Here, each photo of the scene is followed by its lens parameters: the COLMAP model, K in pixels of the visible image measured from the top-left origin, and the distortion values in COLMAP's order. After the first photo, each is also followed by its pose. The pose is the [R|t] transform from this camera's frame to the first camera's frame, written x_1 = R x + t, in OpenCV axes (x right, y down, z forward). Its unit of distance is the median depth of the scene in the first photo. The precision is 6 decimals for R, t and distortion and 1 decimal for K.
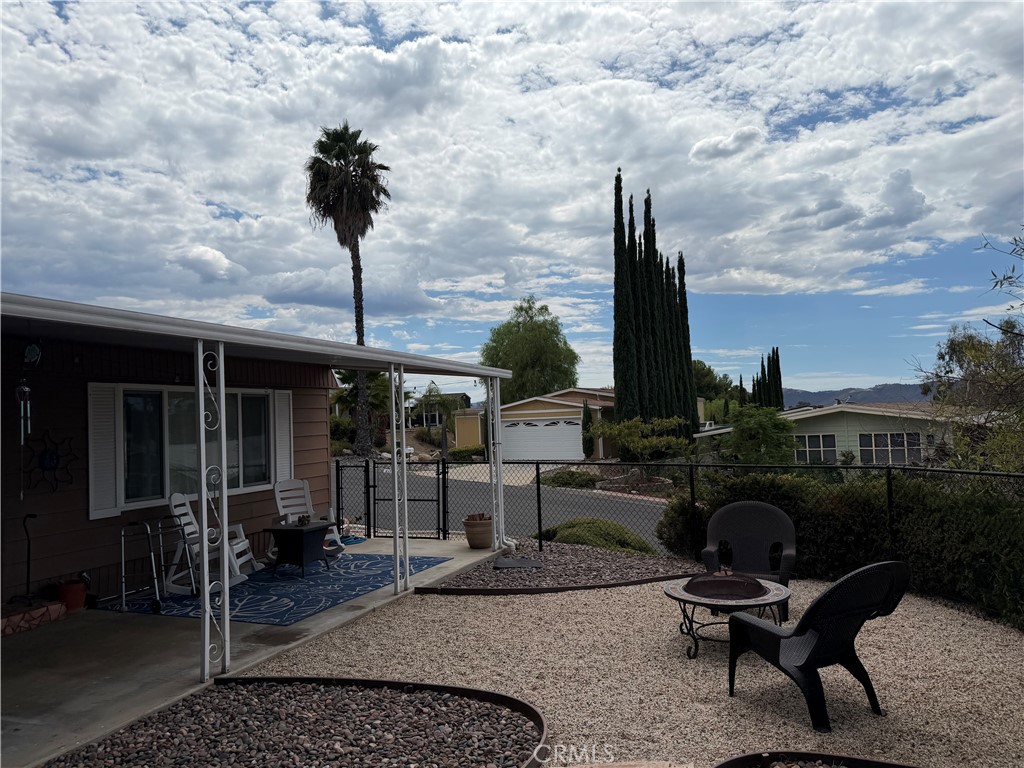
lens RADIAL K [[738.0, 0, 512.8], [0, 738.0, 414.0], [0, 0, 1]] dist [0.043428, -0.041889]
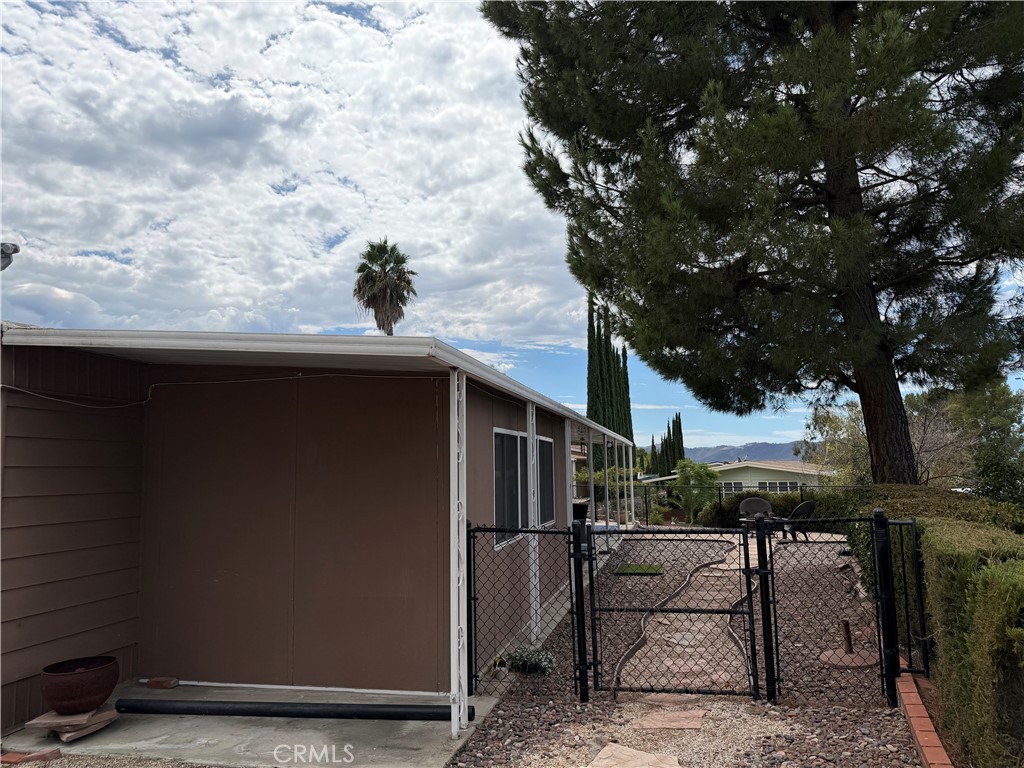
lens RADIAL K [[738.5, 0, 512.0], [0, 738.5, 384.0], [0, 0, 1]] dist [0.034174, -0.042499]
pose [[0.988871, 0.037072, 0.144084, -0.194297], [-0.021123, 0.993631, -0.110688, 0.006246], [-0.147269, 0.106413, 0.983355, -0.319364]]
